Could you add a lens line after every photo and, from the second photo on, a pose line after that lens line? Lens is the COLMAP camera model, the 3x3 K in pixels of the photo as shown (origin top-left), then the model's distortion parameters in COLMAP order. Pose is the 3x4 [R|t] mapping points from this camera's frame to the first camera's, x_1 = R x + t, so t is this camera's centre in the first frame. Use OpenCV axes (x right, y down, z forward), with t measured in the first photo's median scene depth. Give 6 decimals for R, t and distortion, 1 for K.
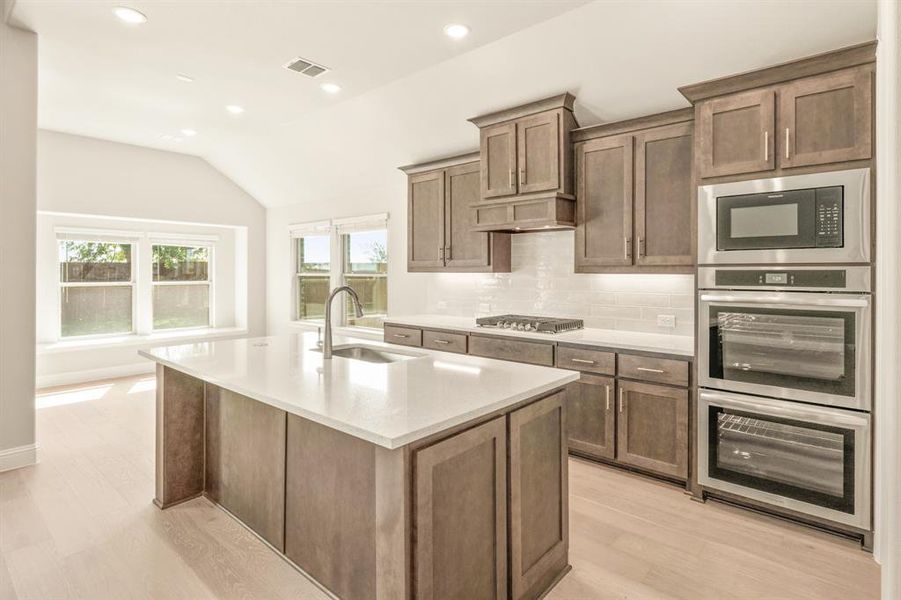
lens RADIAL K [[460.2, 0, 460.5], [0, 460.2, 273.2], [0, 0, 1]] dist [-0.002631, -0.000323]
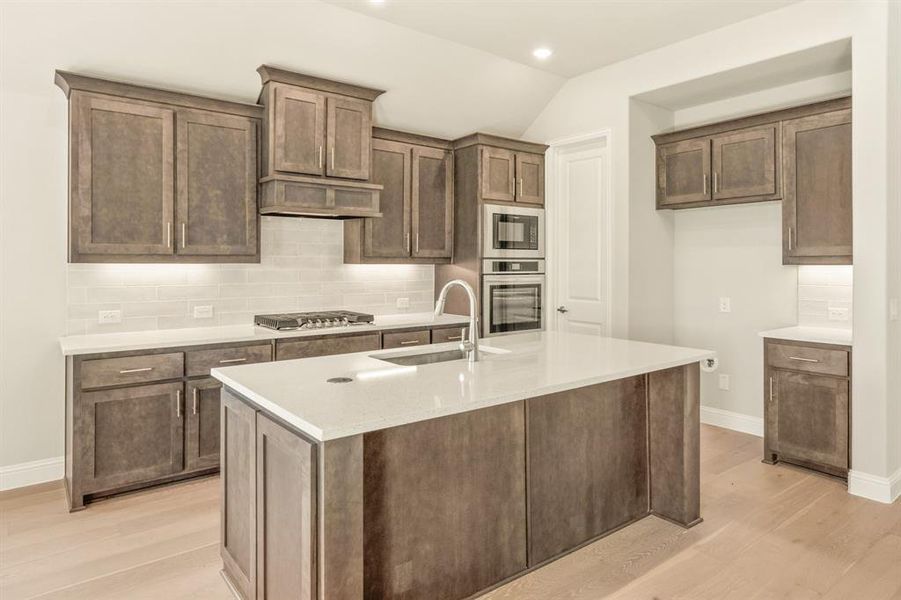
lens RADIAL K [[547.0, 0, 451.6], [0, 547.0, 261.1], [0, 0, 1]] dist [-0.002733, -0.000768]
pose [[0.206655, 0.000447, 0.978414, -1.066409], [-0.000204, 1.000000, -0.000414, -0.006190], [-0.978414, -0.000114, 0.206655, 0.658846]]
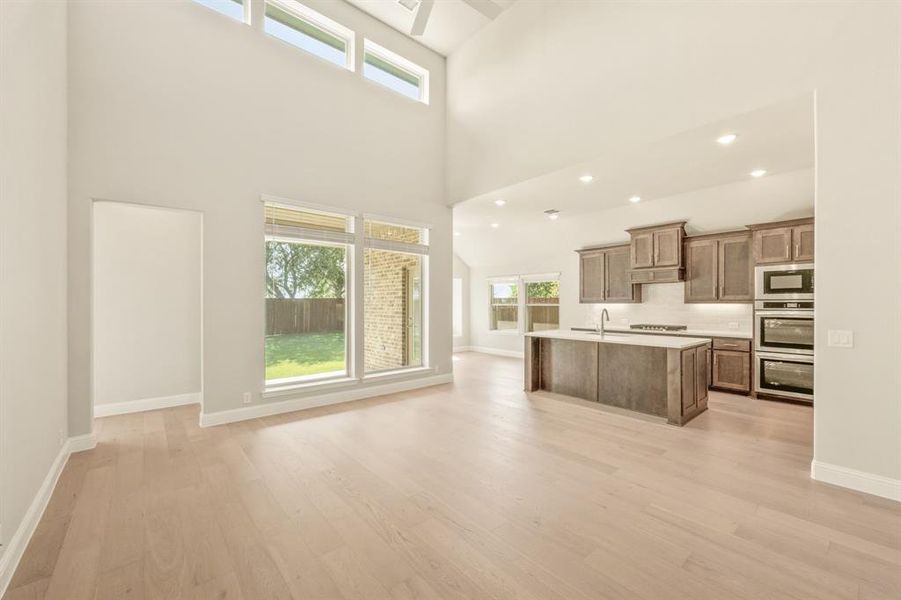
lens RADIAL K [[360.6, 0, 451.0], [0, 360.6, 305.1], [0, 0, 1]] dist [0.001726, 0.000282]
pose [[0.987479, -0.003732, -0.157705, -0.662021], [0.004292, 0.999986, 0.003212, -0.002730], [0.157691, -0.003849, 0.987481, -0.977666]]
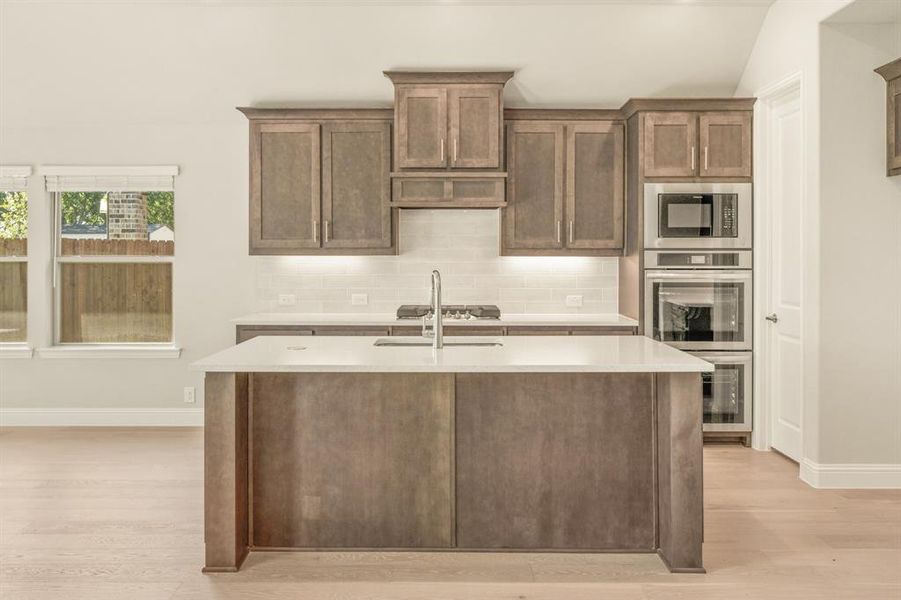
lens RADIAL K [[743.4, 0, 451.3], [0, 743.4, 256.1], [0, 0, 1]] dist [-0.003535, -0.001197]
pose [[0.761814, -0.003881, 0.647785, -0.996473], [0.002363, 0.999992, 0.003213, -0.005904], [-0.647792, -0.000916, 0.761817, -0.133518]]
